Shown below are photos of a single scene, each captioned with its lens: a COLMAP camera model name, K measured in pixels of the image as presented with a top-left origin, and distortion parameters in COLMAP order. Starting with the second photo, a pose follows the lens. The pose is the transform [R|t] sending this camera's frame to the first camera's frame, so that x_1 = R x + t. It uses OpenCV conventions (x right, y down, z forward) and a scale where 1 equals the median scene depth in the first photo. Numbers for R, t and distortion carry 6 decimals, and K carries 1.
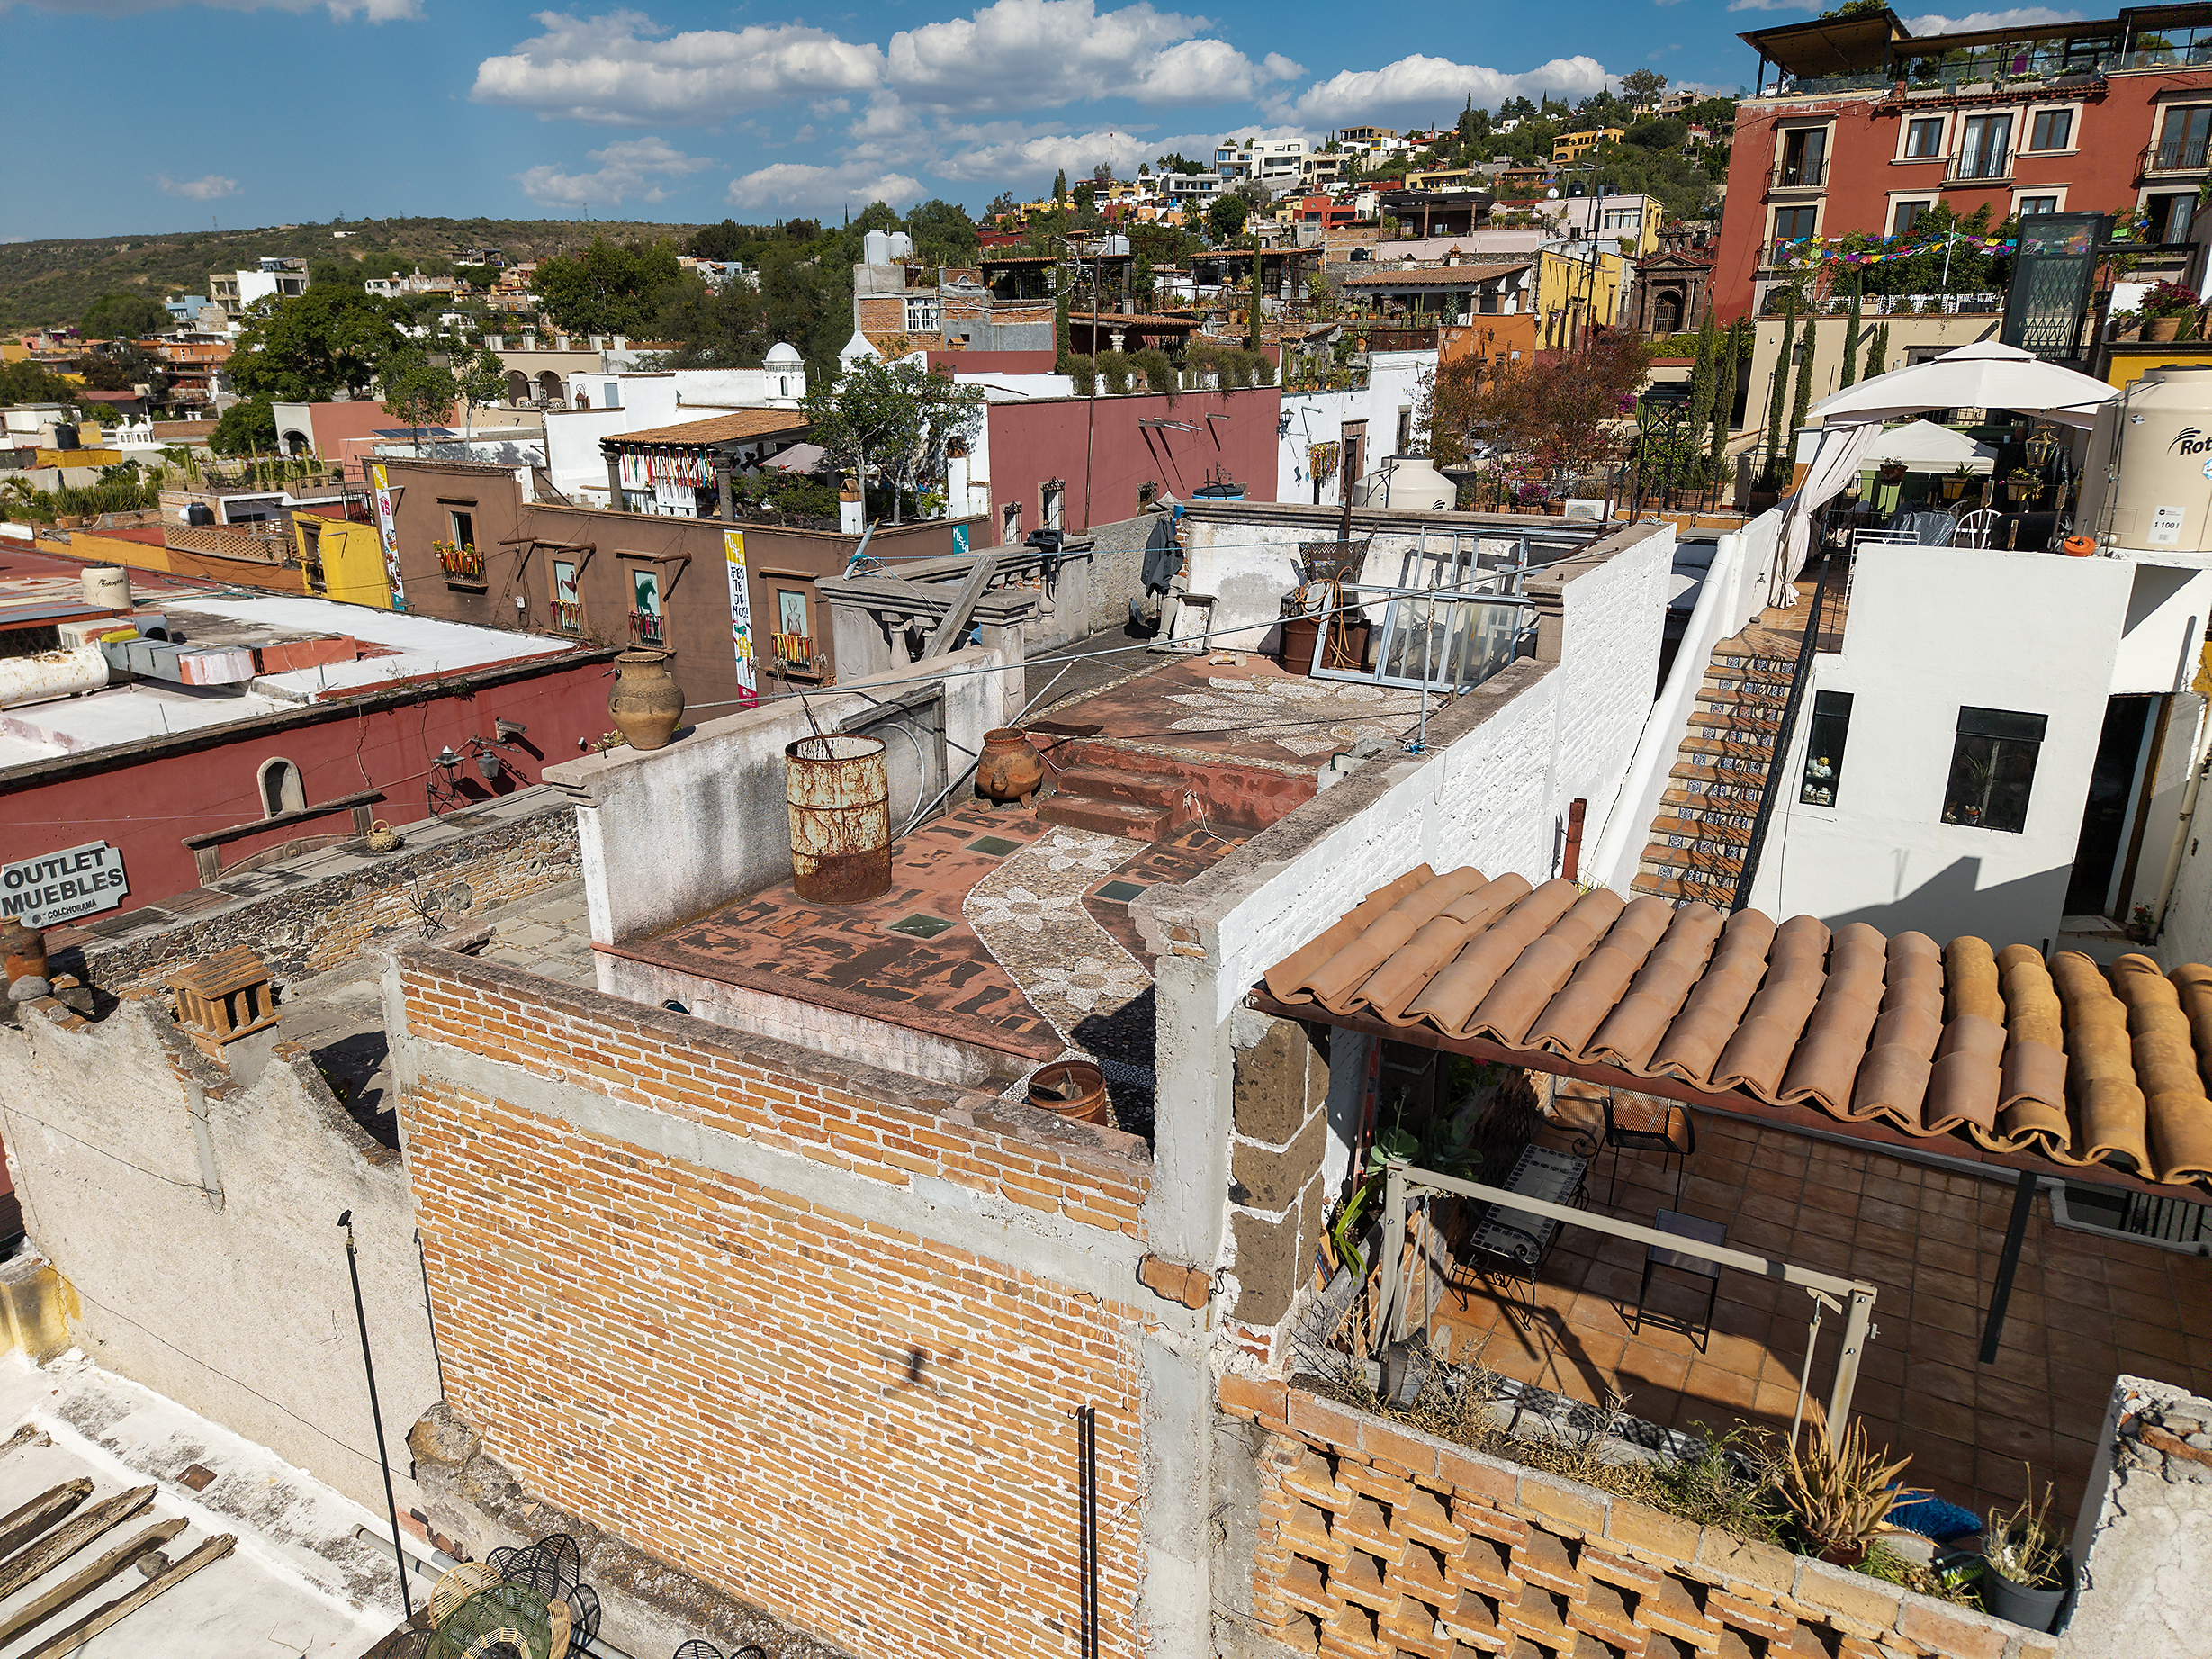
lens RADIAL K [[1488.8, 0, 1100.2], [0, 1488.8, 834.9], [0, 0, 1]] dist [0.003859, 0.001116]
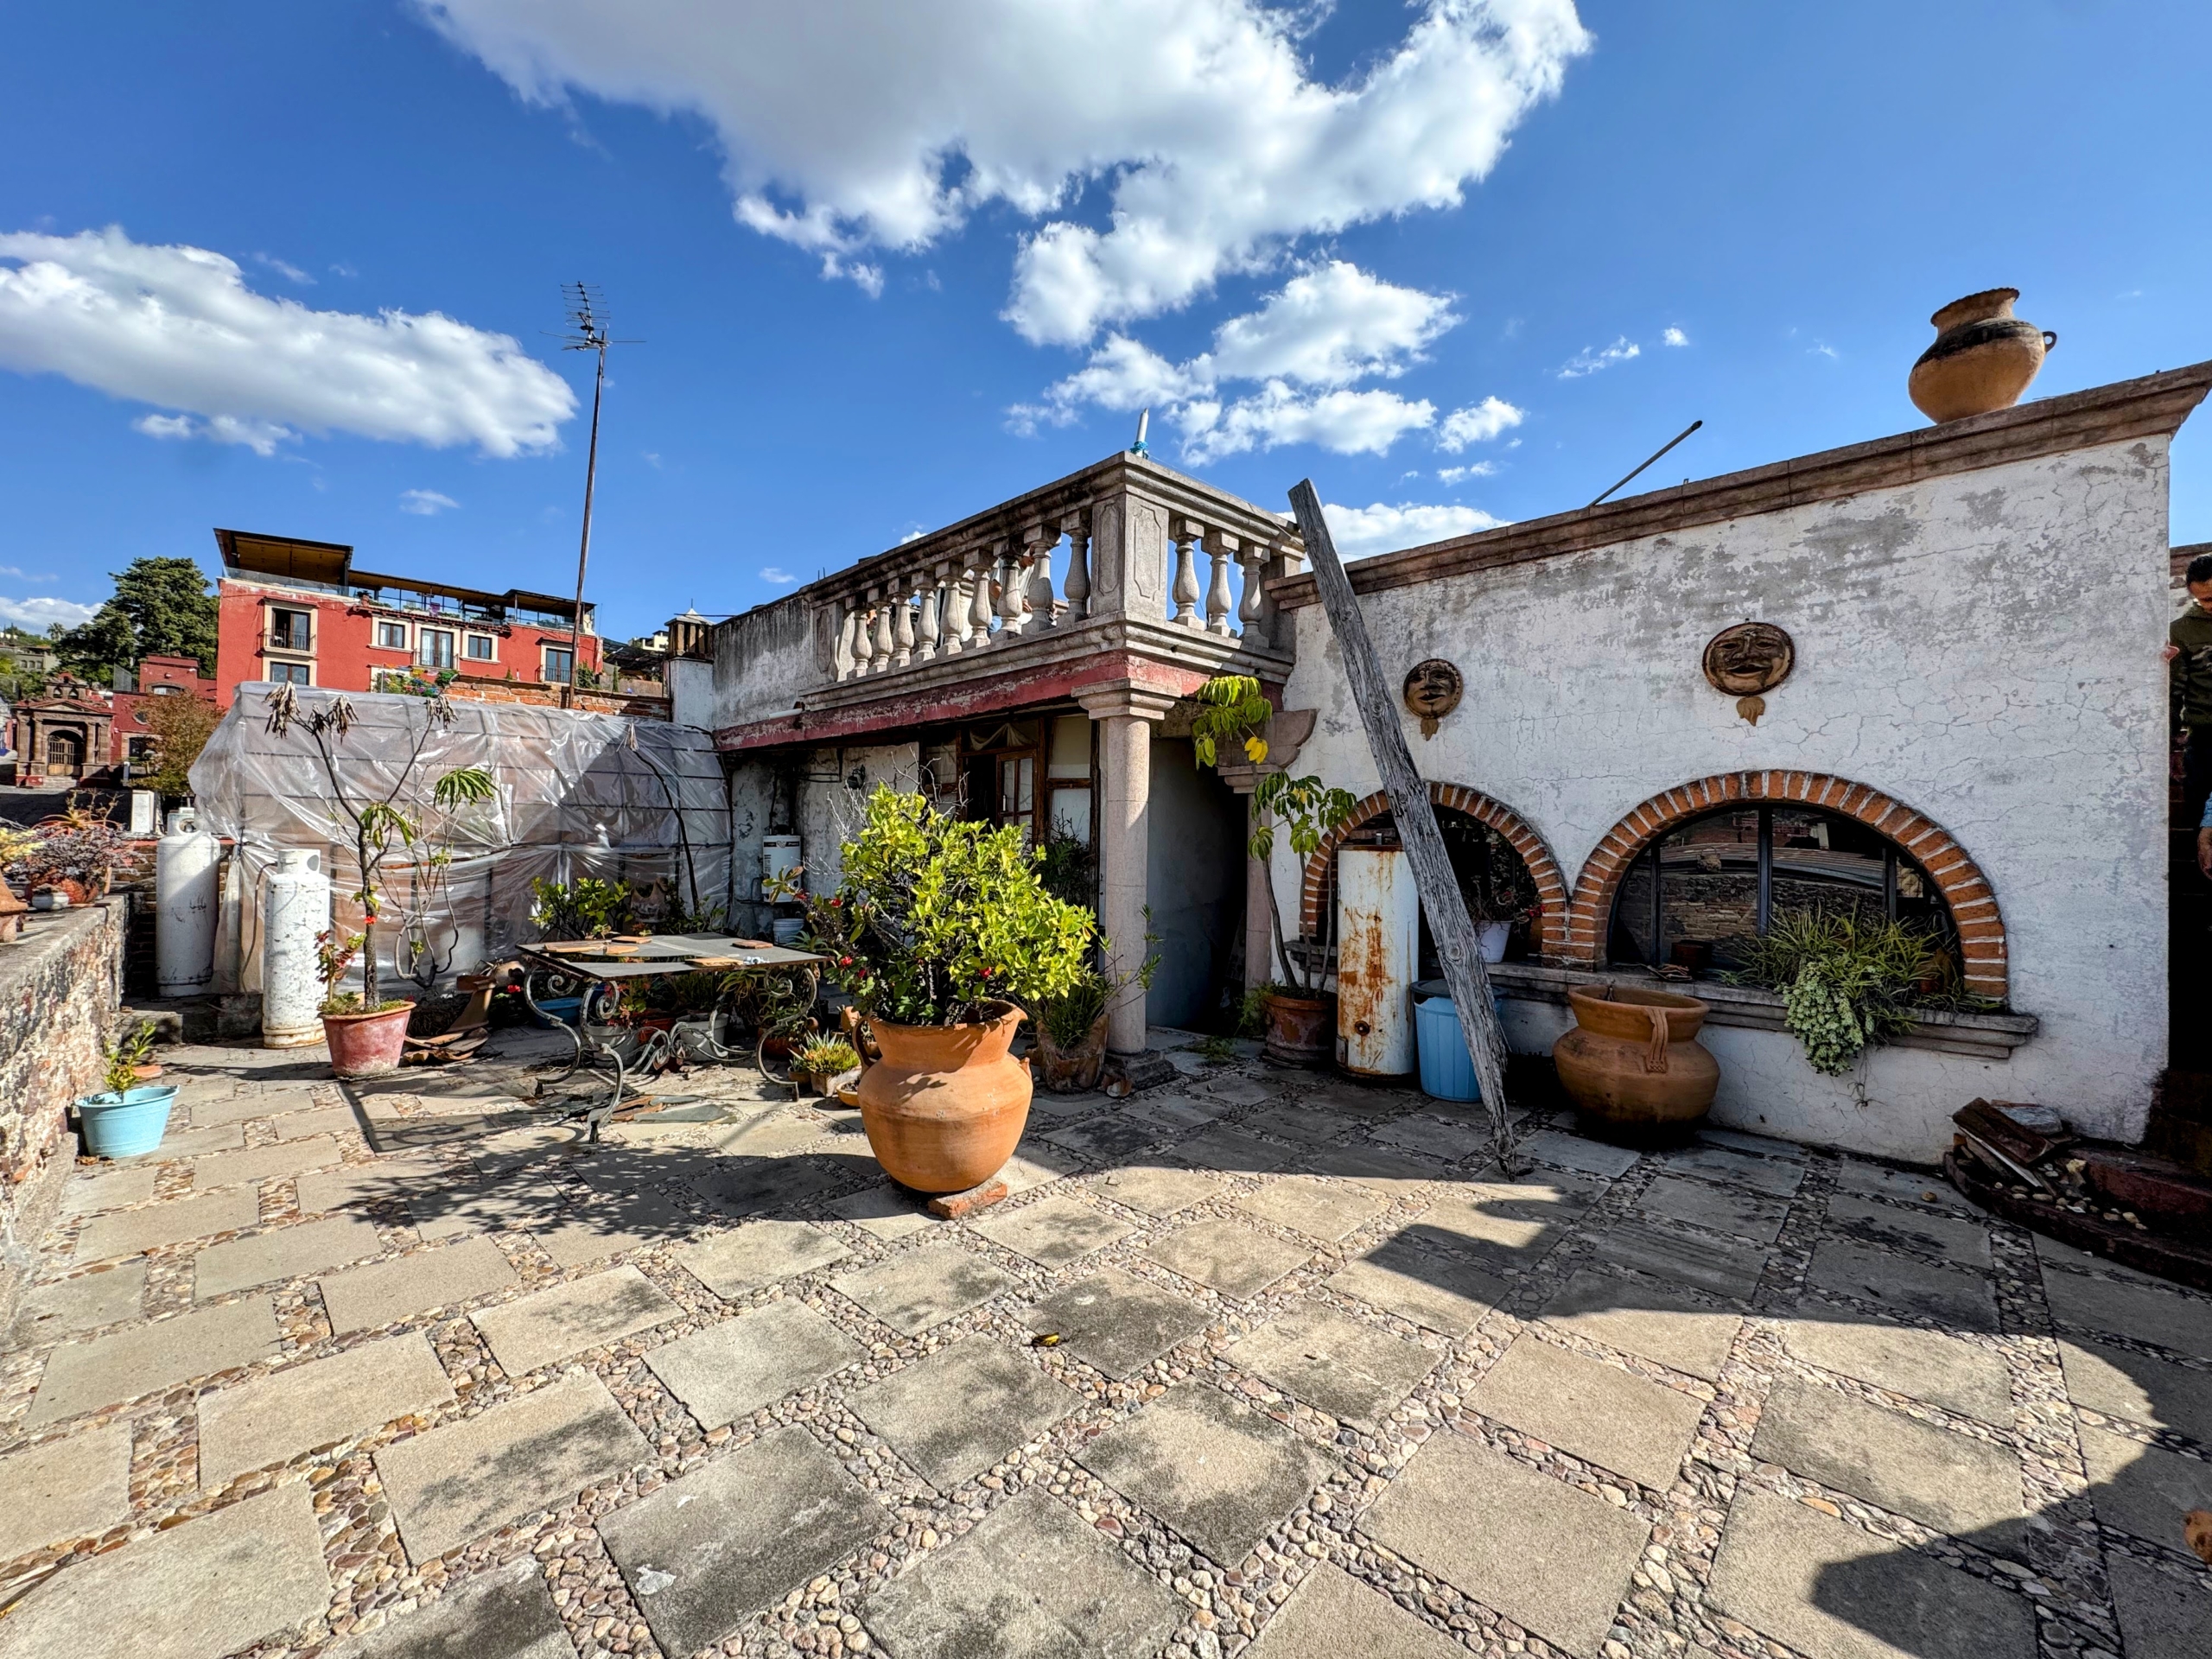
lens RADIAL K [[882.4, 0, 1111.5], [0, 882.4, 829.6], [0, 0, 1]] dist [-0.002043, -0.000019]
pose [[0.251755, 0.016917, 0.967643, -0.105529], [0.288719, 0.953005, -0.091778, 0.005996], [-0.923721, 0.302482, 0.235040, 0.172108]]
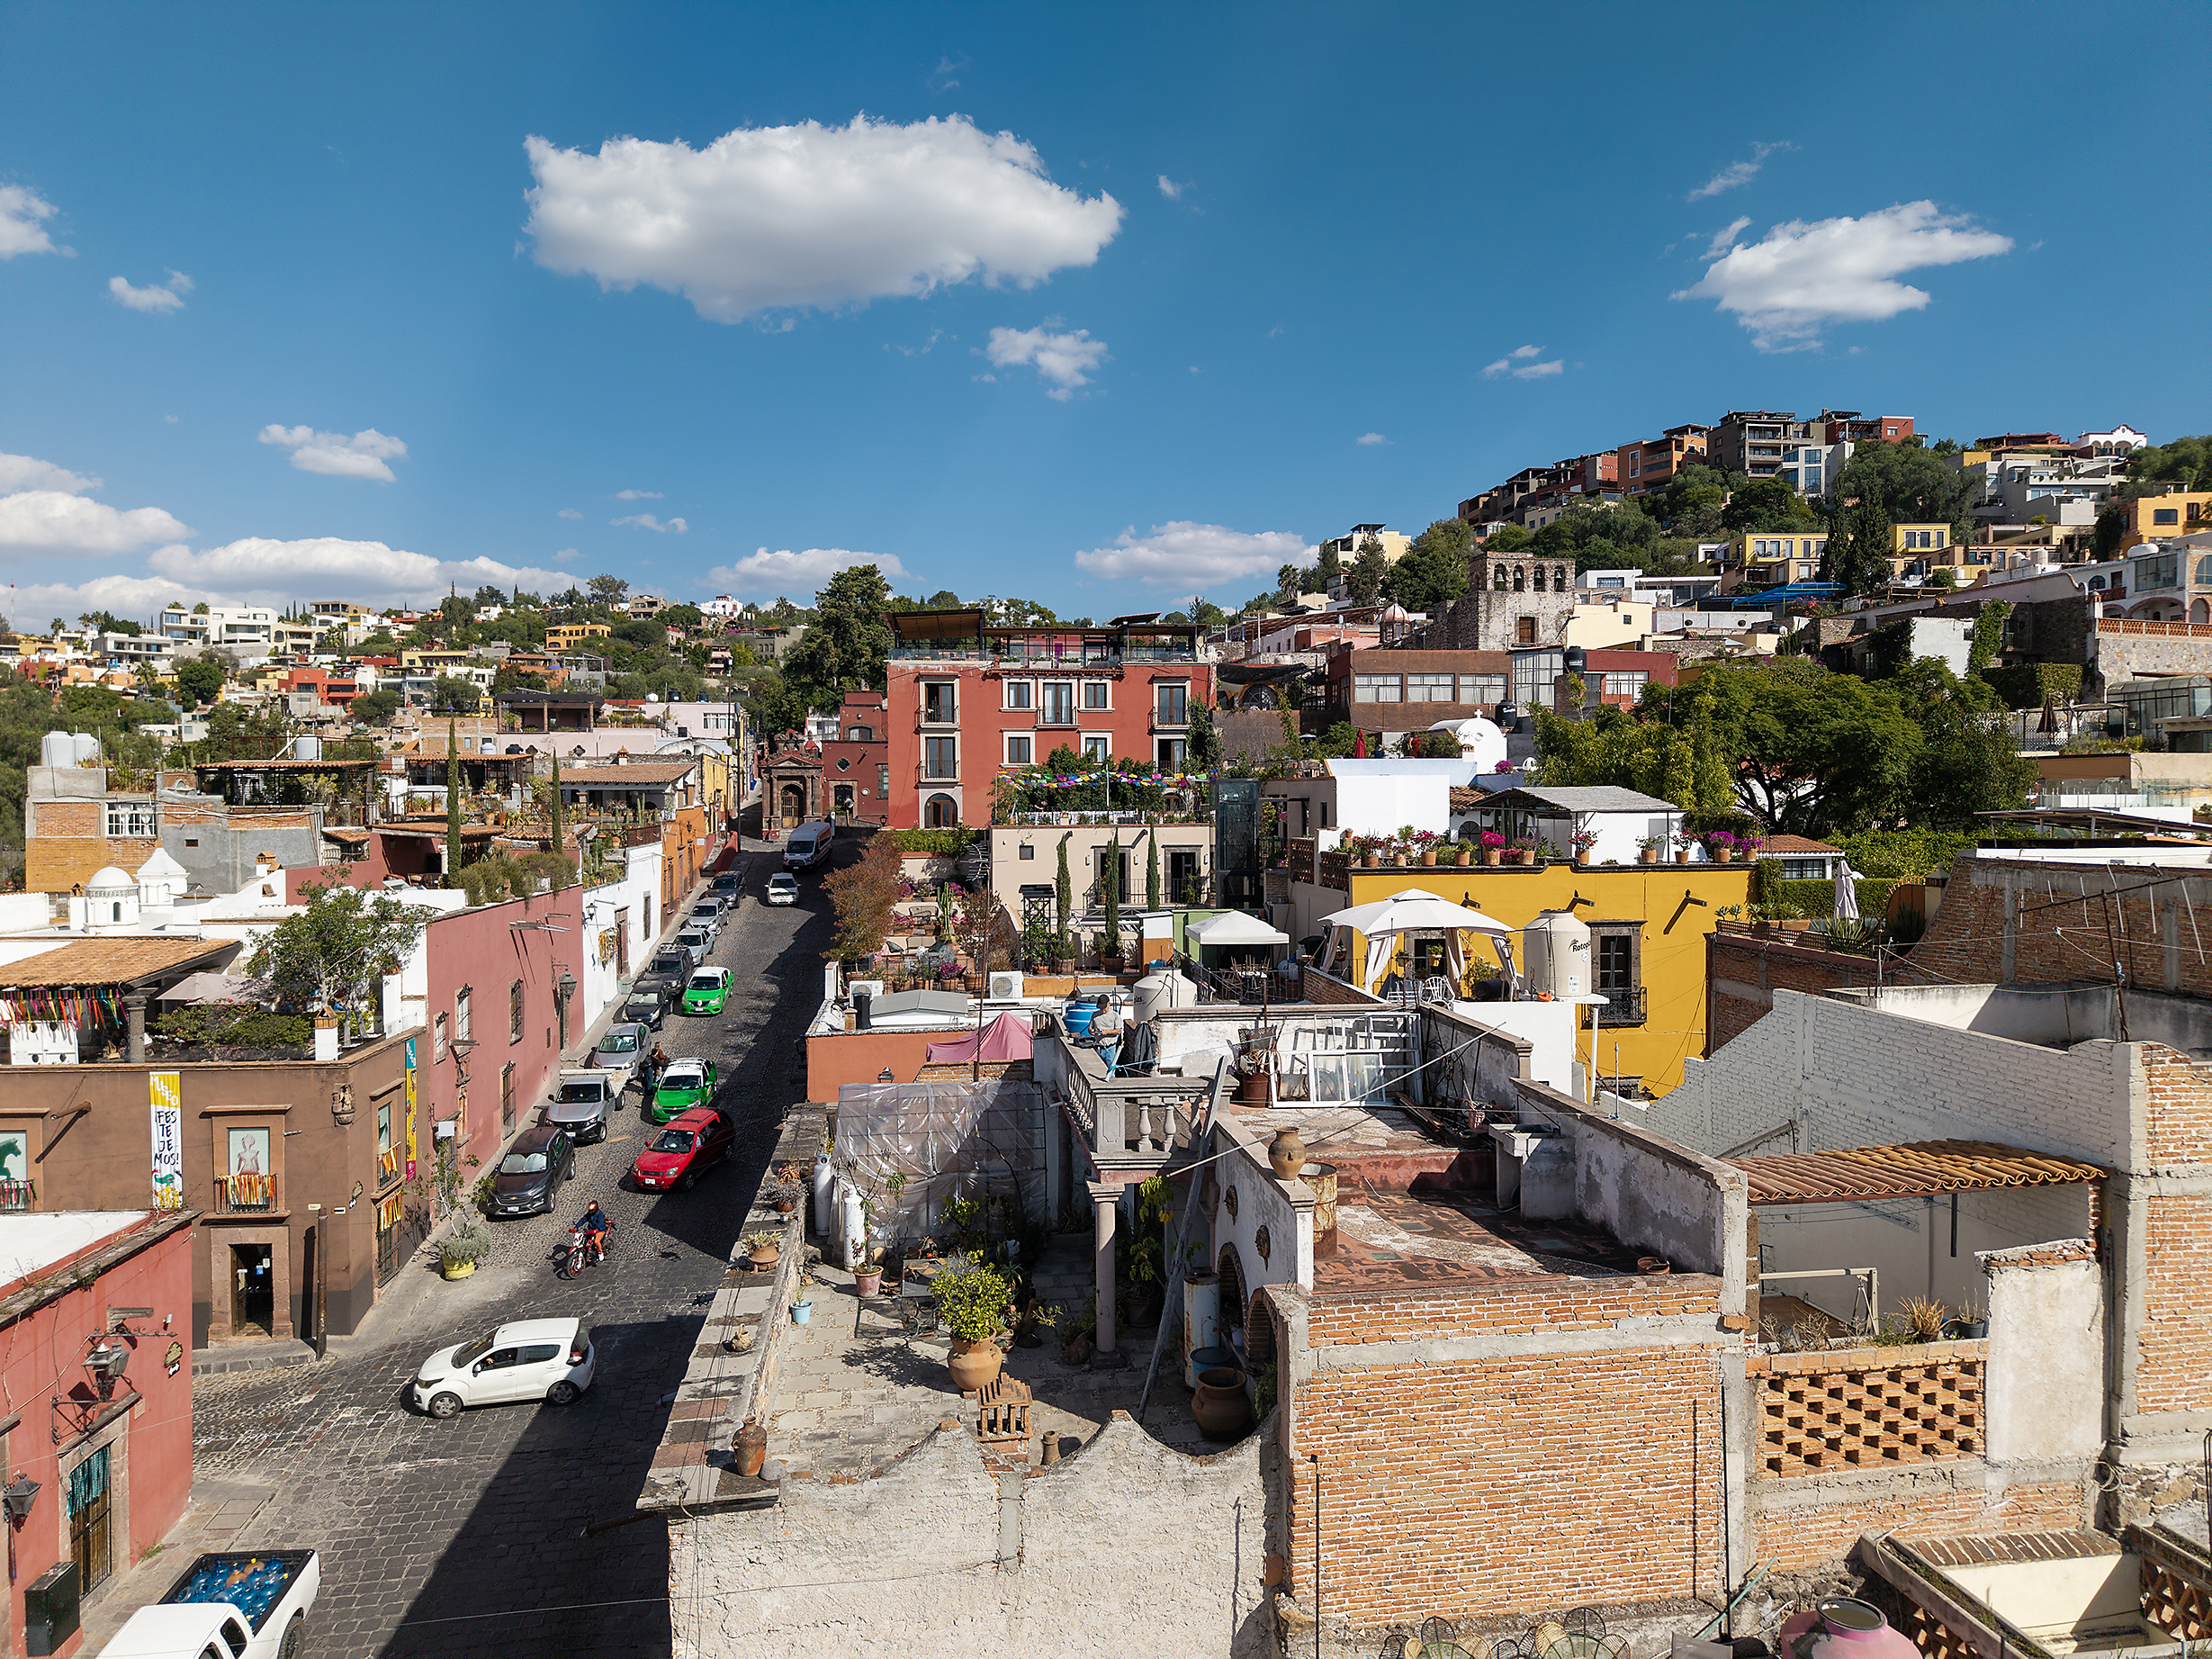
lens RADIAL K [[1467.0, 0, 1116.0], [0, 1467.0, 833.7], [0, 0, 1]] dist [0.032839, -0.029898]
pose [[0.790687, -0.016816, 0.611990, -0.200591], [0.195859, 0.954037, -0.226834, -0.012383], [-0.580046, 0.299218, 0.757638, -0.050605]]
